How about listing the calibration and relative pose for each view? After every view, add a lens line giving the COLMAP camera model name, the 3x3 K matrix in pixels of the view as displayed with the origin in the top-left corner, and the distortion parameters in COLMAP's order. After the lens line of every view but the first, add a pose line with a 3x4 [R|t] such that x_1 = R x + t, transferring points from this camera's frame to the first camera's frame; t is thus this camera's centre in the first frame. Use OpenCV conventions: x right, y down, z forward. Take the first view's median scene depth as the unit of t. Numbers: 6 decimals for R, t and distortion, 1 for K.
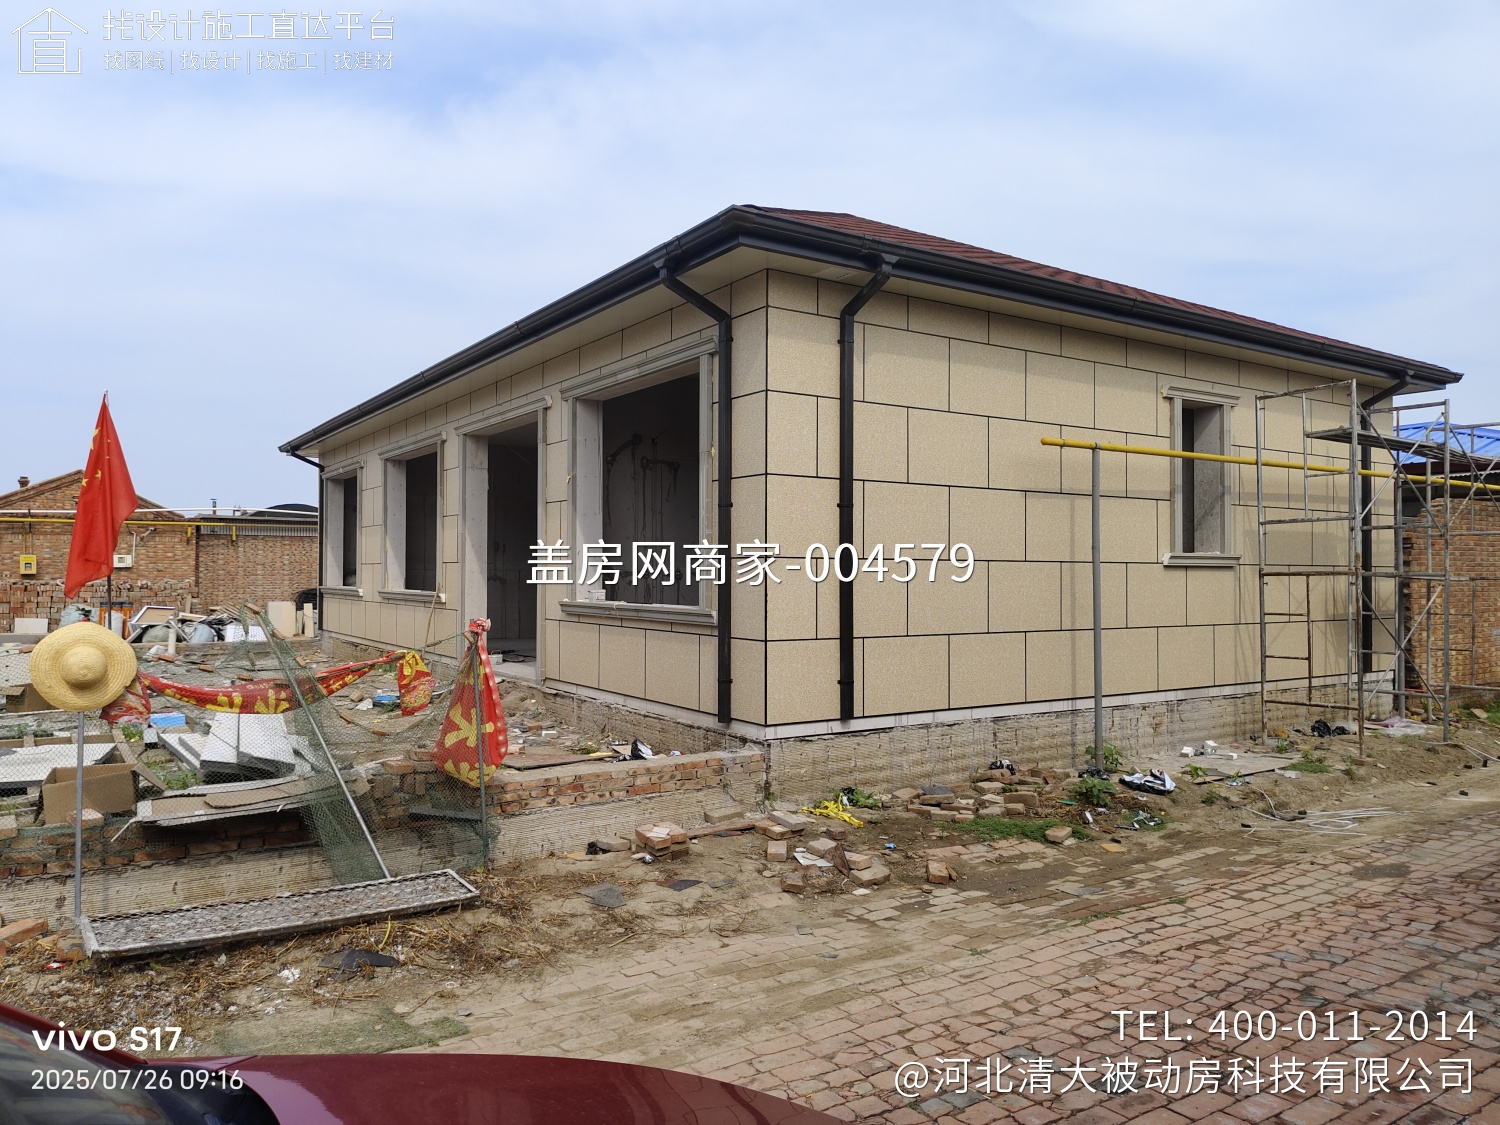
lens RADIAL K [[1059.4, 0, 740.6], [0, 1059.4, 559.4], [0, 0, 1]] dist [0.013434, -0.007104]
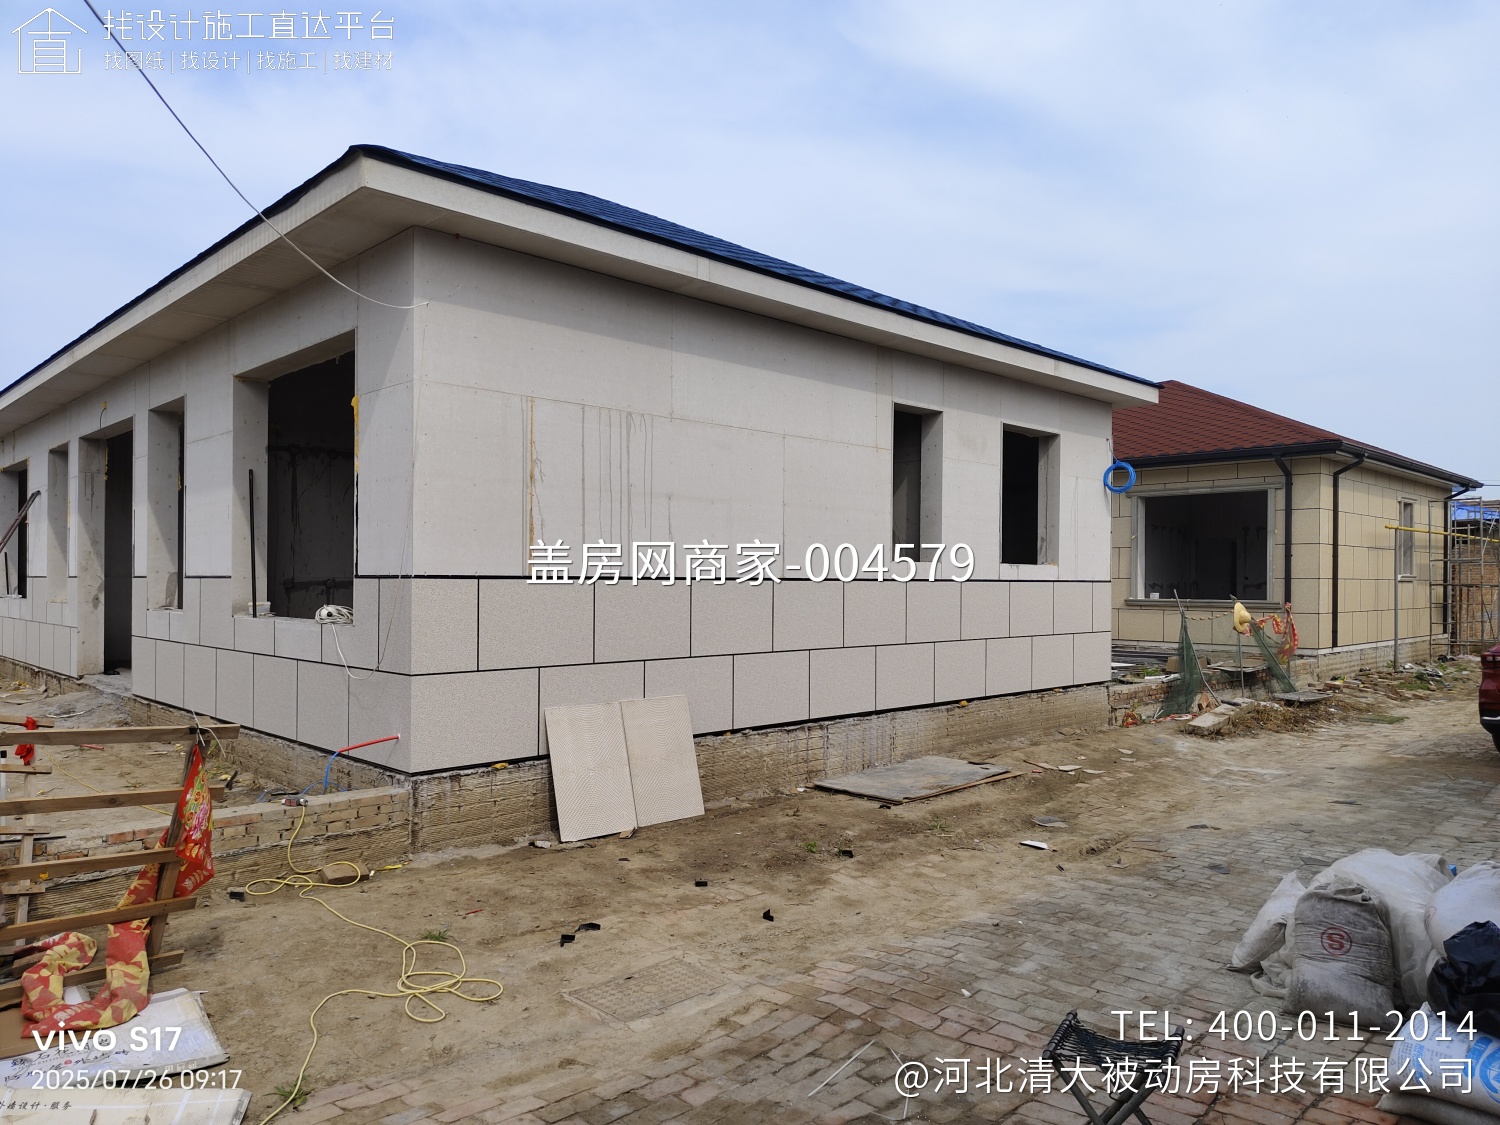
lens RADIAL K [[1059.4, 0, 760.0], [0, 1059.4, 566.6], [0, 0, 1]] dist [0.013434, -0.007104]
pose [[0.979485, 0.011833, 0.201171, -1.714291], [-0.014076, 0.999854, 0.009723, -0.034188], [-0.201026, -0.012355, 0.979508, -1.105805]]
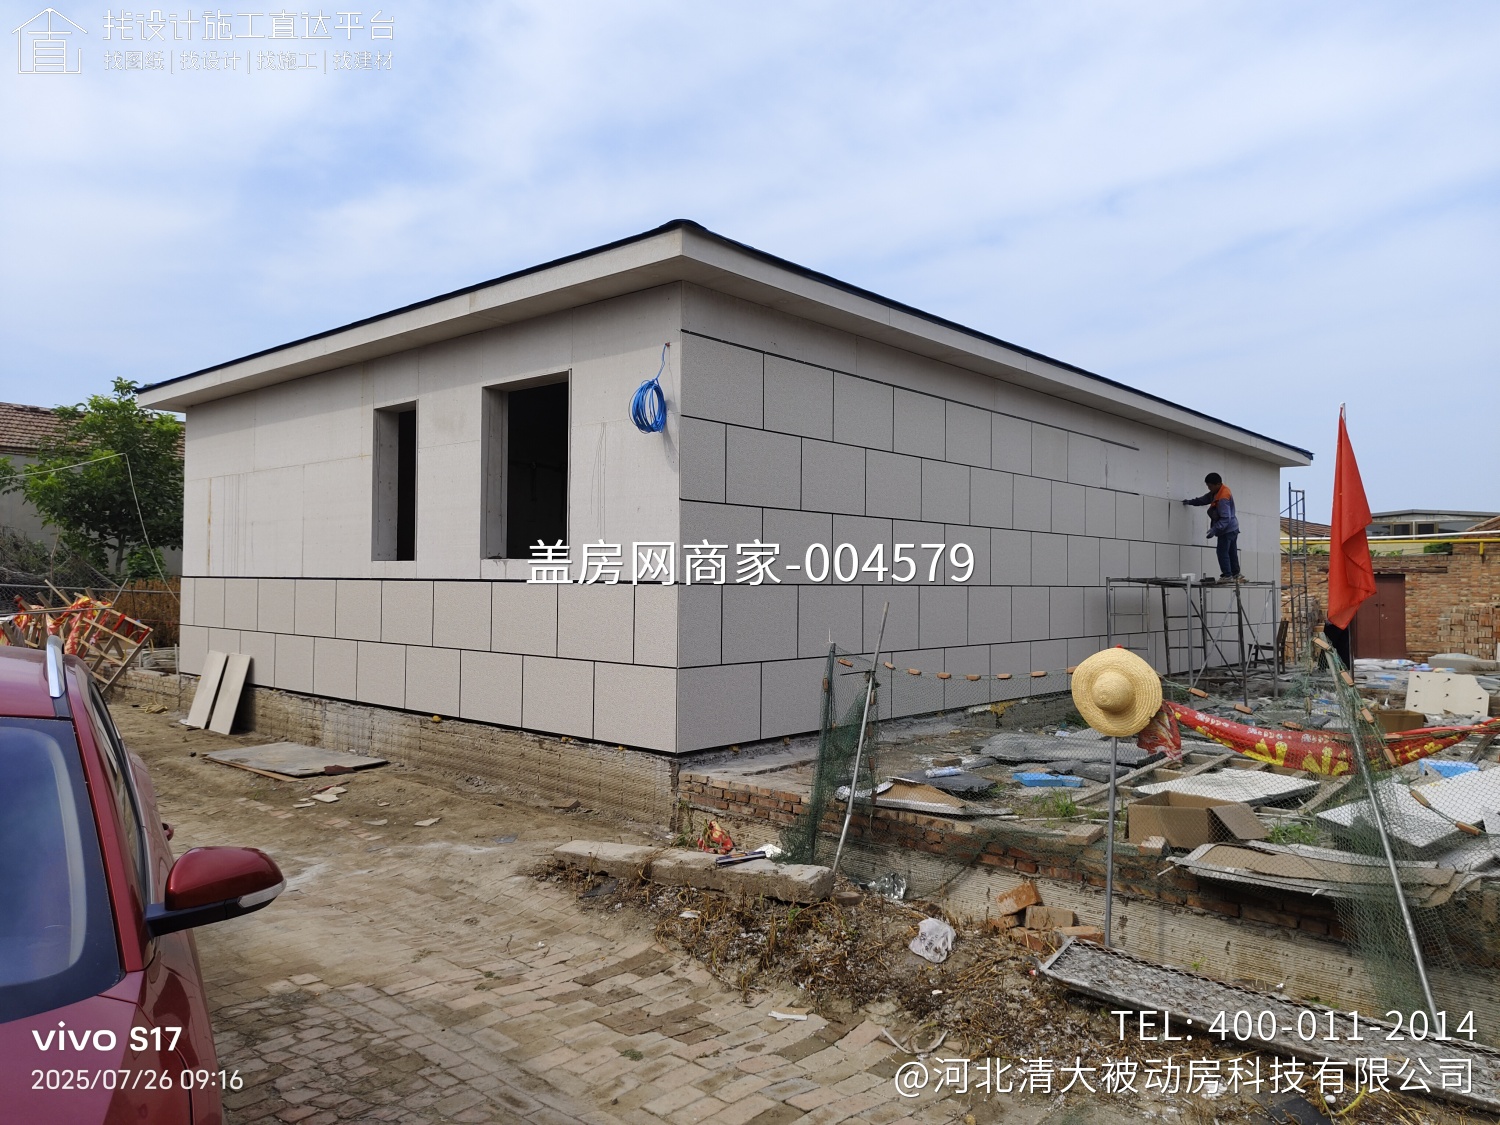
lens RADIAL K [[1059.4, 0, 744.1], [0, 1059.4, 569.6], [0, 0, 1]] dist [0.013434, -0.007104]
pose [[0.263359, -0.011984, -0.964623, 0.170355], [0.001414, 0.999927, -0.012037, -0.002388], [0.964697, 0.001806, 0.263356, 0.258032]]
